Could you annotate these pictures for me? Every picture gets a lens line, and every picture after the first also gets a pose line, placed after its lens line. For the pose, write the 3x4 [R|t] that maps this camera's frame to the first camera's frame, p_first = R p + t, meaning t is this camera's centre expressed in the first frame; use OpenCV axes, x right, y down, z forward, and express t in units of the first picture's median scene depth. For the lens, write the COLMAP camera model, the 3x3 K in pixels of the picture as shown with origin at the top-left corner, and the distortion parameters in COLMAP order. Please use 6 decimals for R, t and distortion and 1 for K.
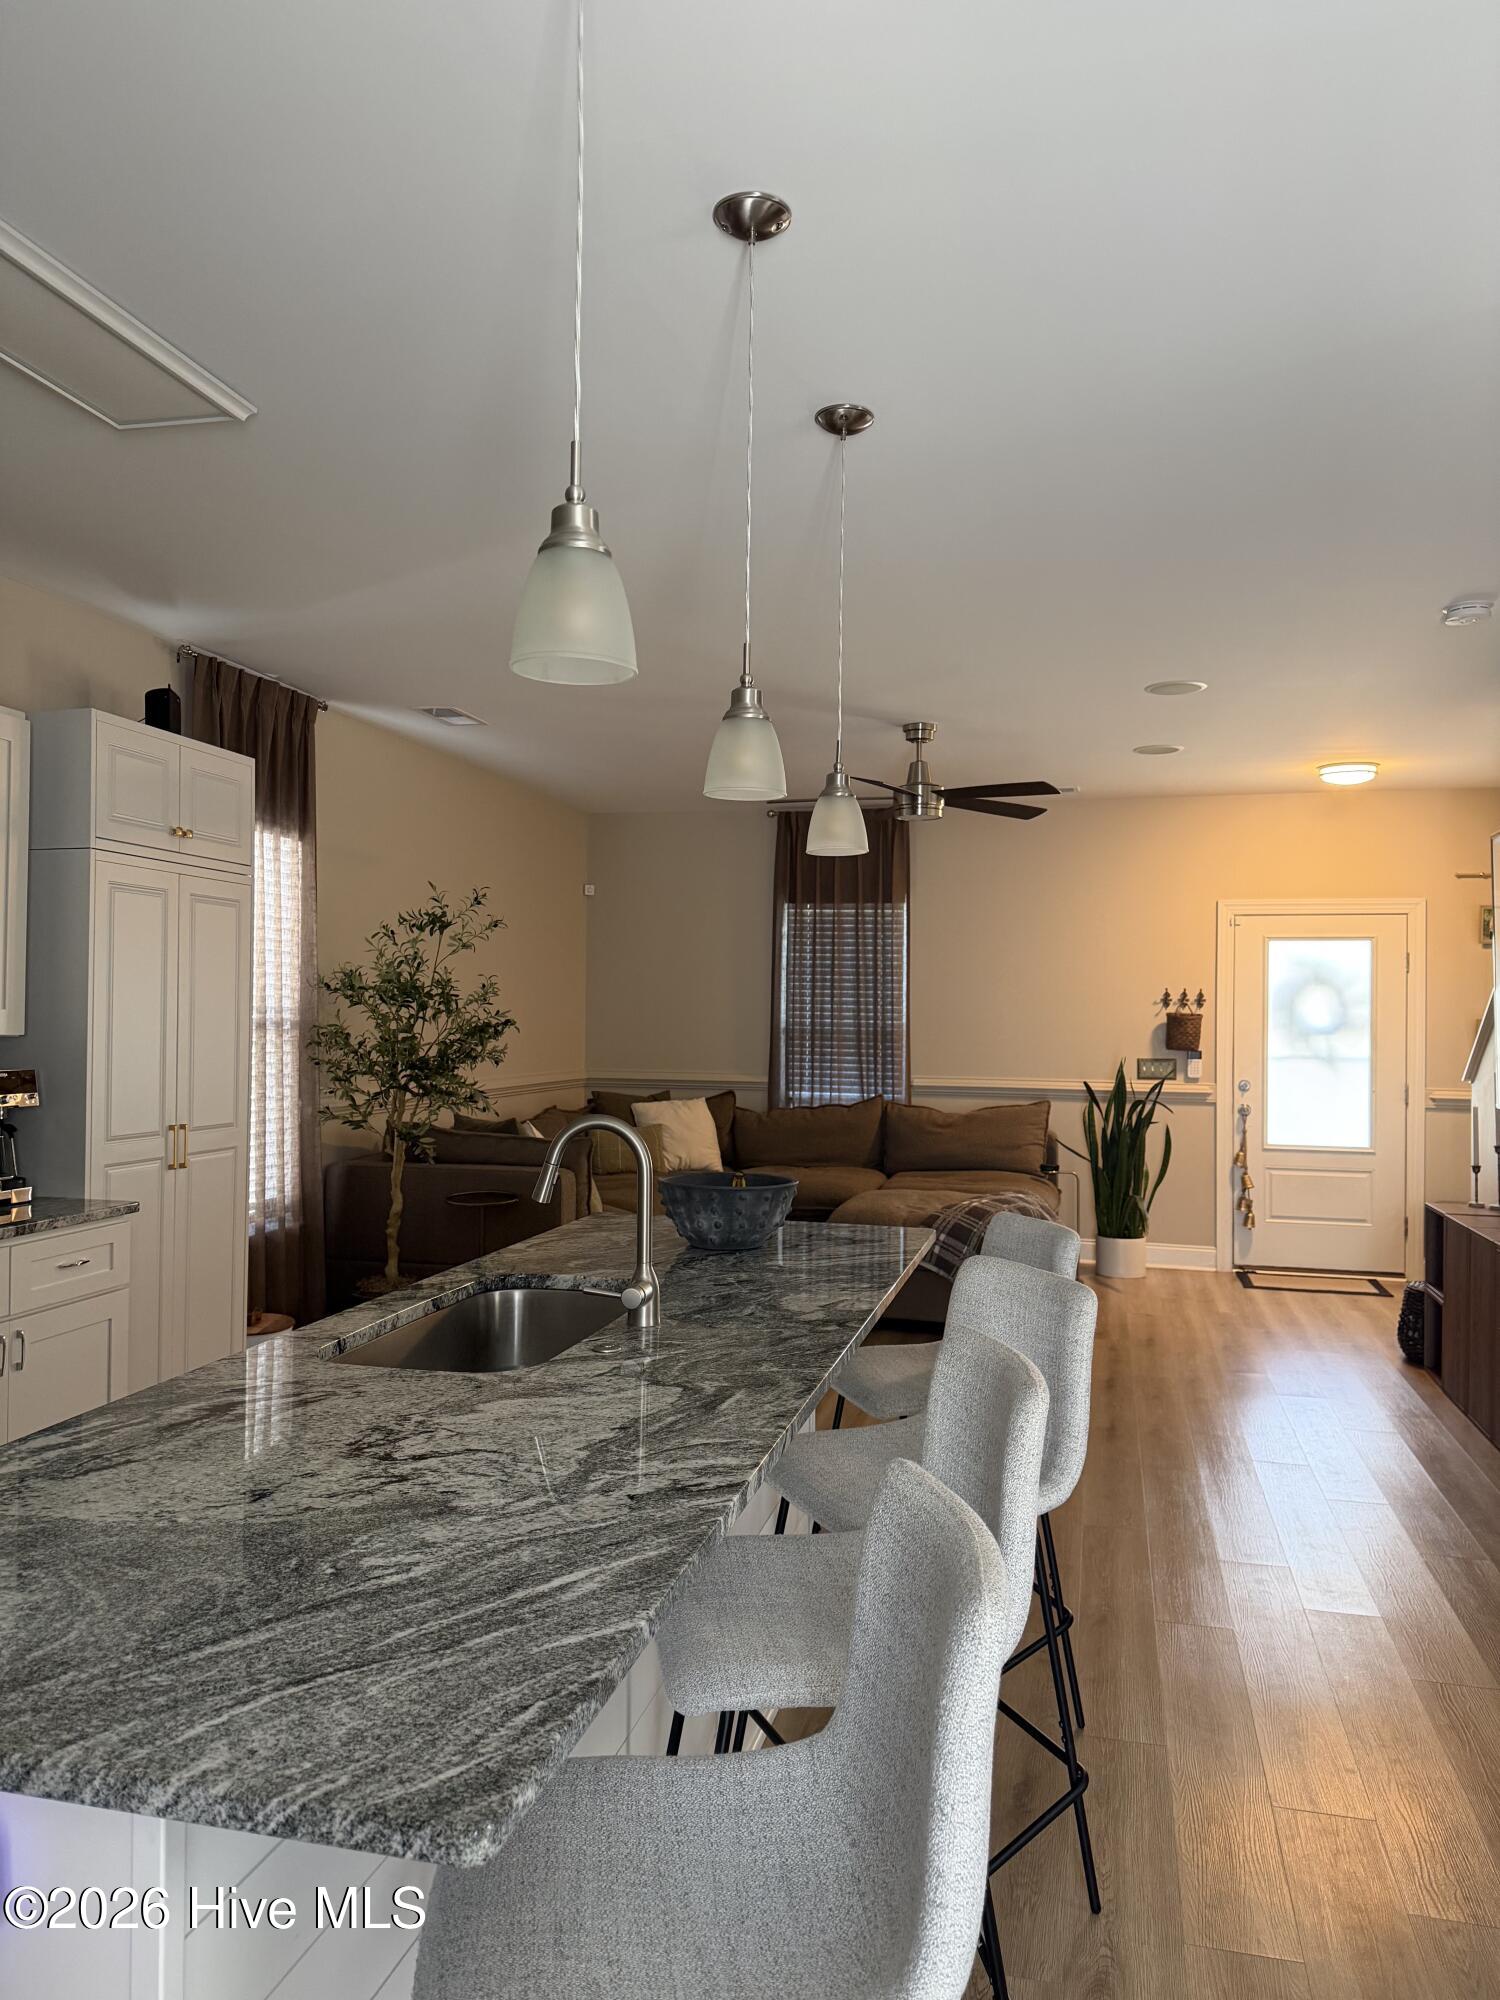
lens RADIAL K [[1409.5, 0, 747.6], [0, 1409.5, 1003.6], [0, 0, 1]] dist [0.076948, -0.105381]
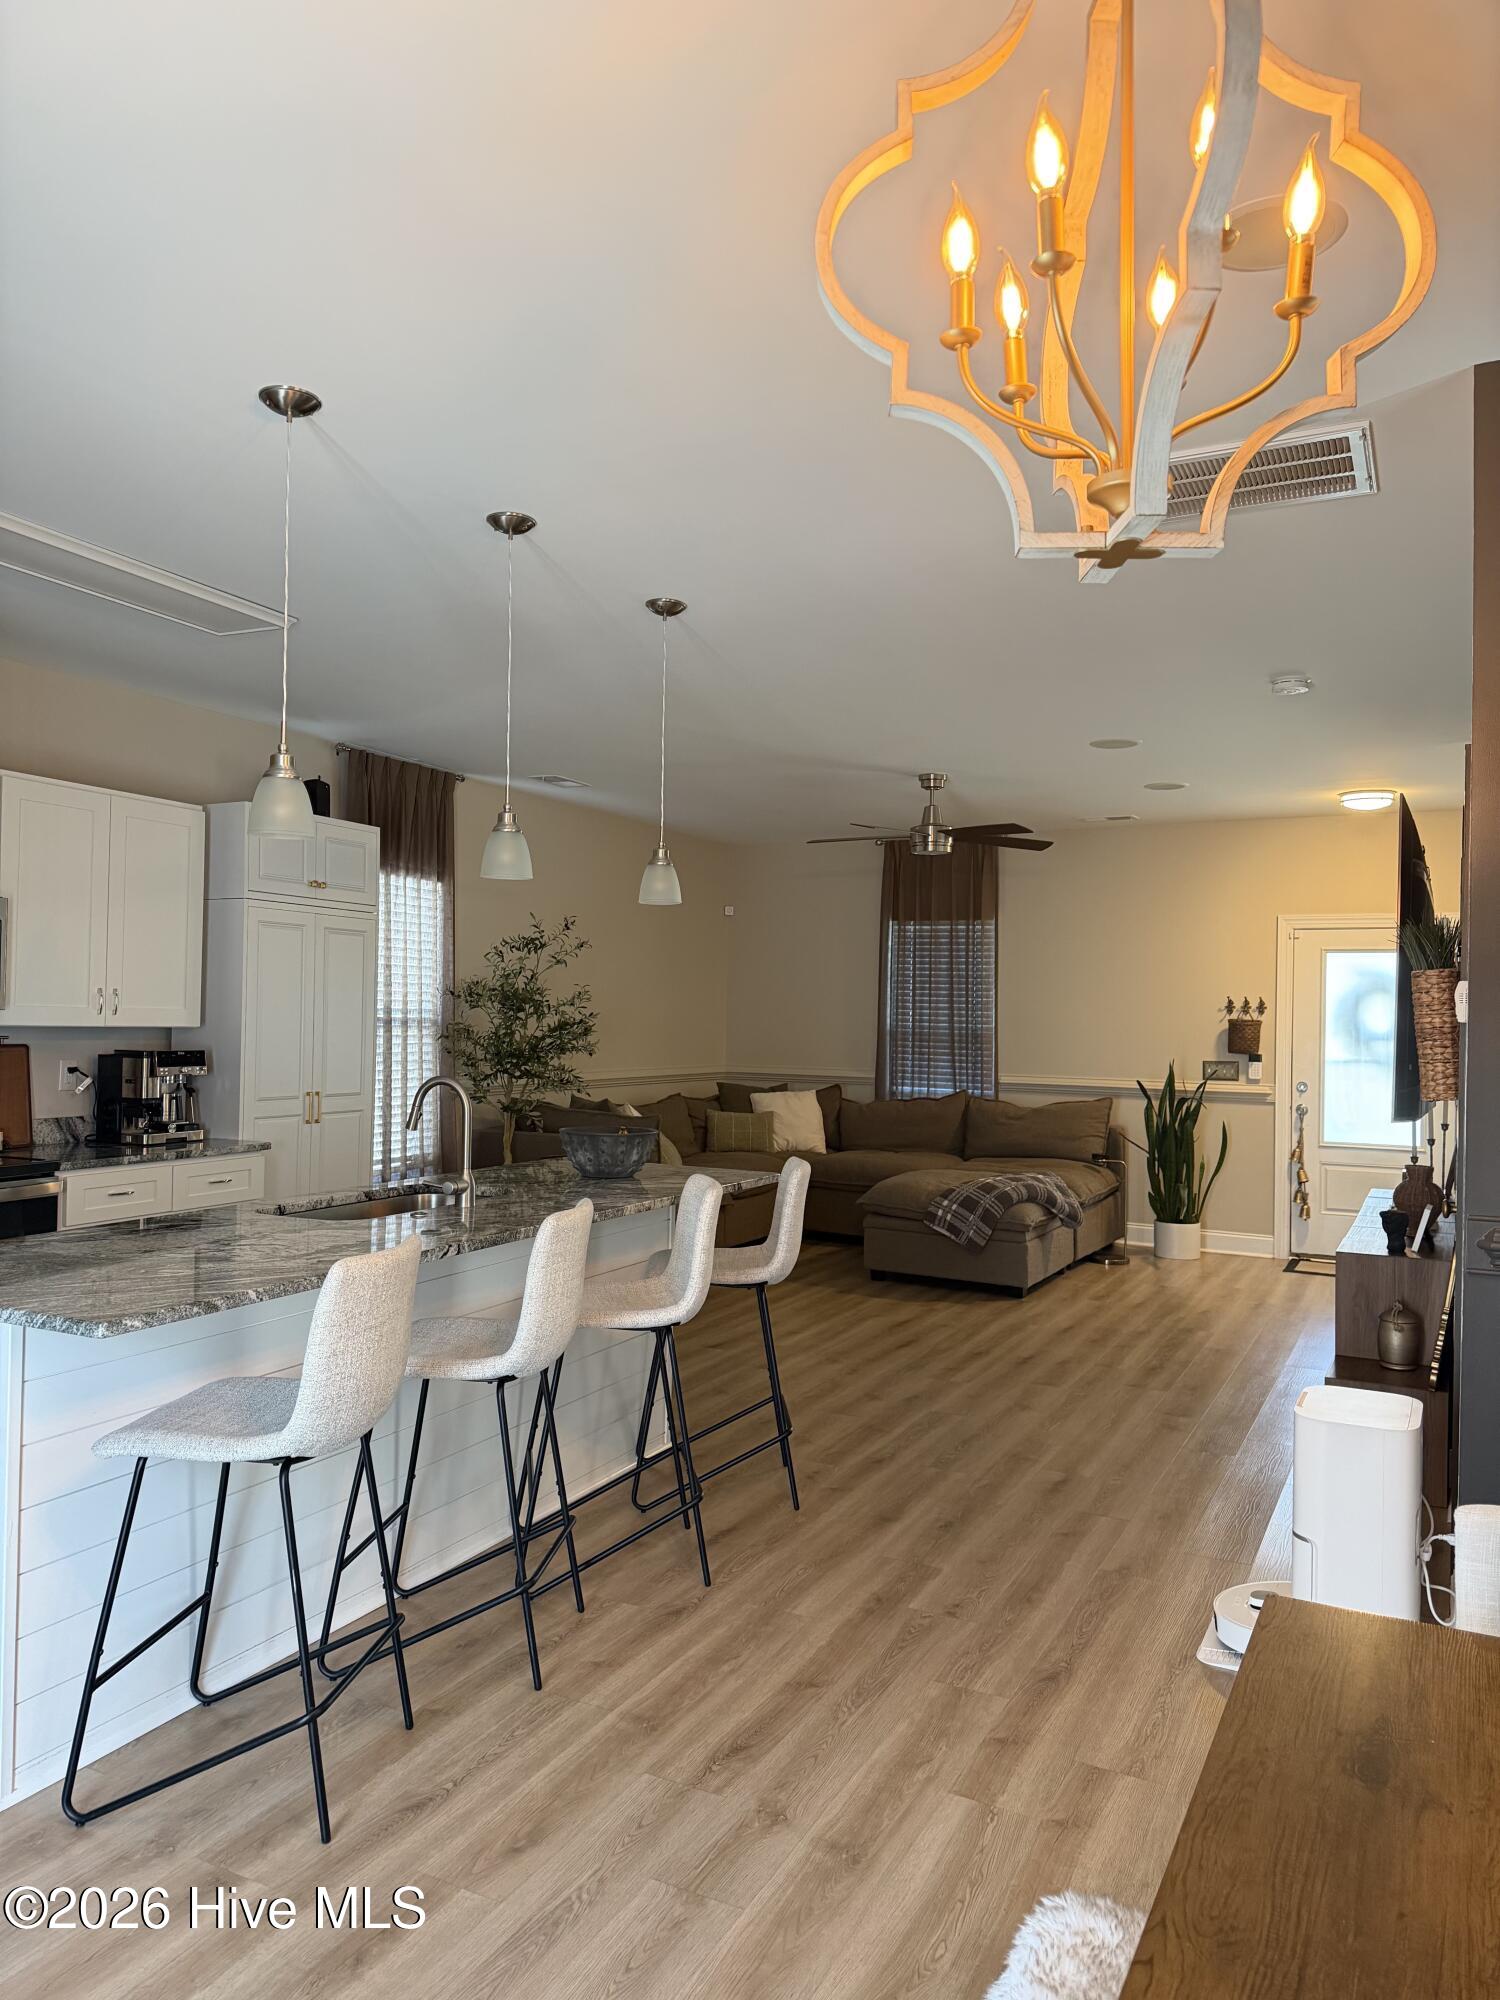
lens RADIAL K [[1409.5, 0, 747.6], [0, 1409.5, 1003.6], [0, 0, 1]] dist [0.076948, -0.105381]
pose [[0.975763, 0.003928, -0.218794, 0.175505], [-0.004848, 0.999982, -0.003671, 0.000397], [0.218775, 0.004642, 0.975764, -0.147374]]
